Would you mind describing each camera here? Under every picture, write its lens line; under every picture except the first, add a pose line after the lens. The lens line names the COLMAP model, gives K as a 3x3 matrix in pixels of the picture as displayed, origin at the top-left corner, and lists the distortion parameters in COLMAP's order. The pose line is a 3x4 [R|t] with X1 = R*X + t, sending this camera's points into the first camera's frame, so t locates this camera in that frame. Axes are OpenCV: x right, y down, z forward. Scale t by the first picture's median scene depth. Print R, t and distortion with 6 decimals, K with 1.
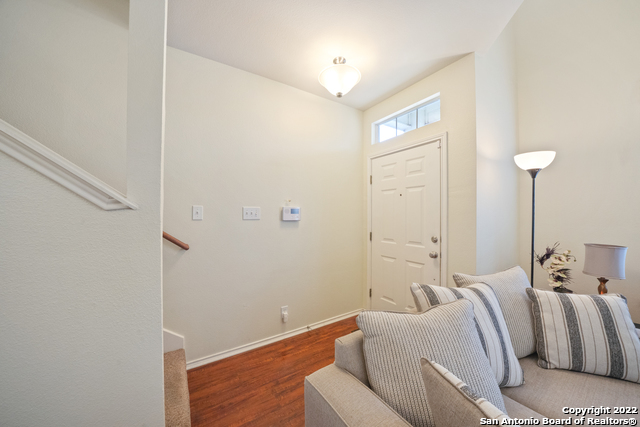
lens RADIAL K [[226.4, 0, 319.9], [0, 226.4, 209.8], [0, 0, 1]] dist [-0.013434, 0.000203]
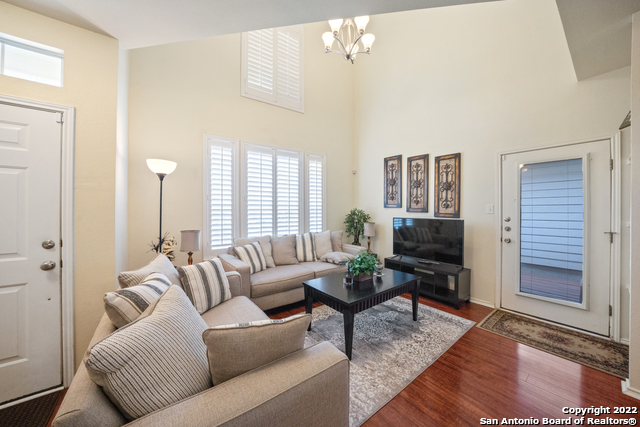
lens RADIAL K [[226.4, 0, 319.9], [0, 226.4, 209.8], [0, 0, 1]] dist [-0.013434, 0.000203]
pose [[-0.056533, 0.002608, 0.998397, -0.303997], [-0.017593, 0.999839, -0.003608, 0.005479], [-0.998246, -0.017769, -0.056478, 0.189965]]
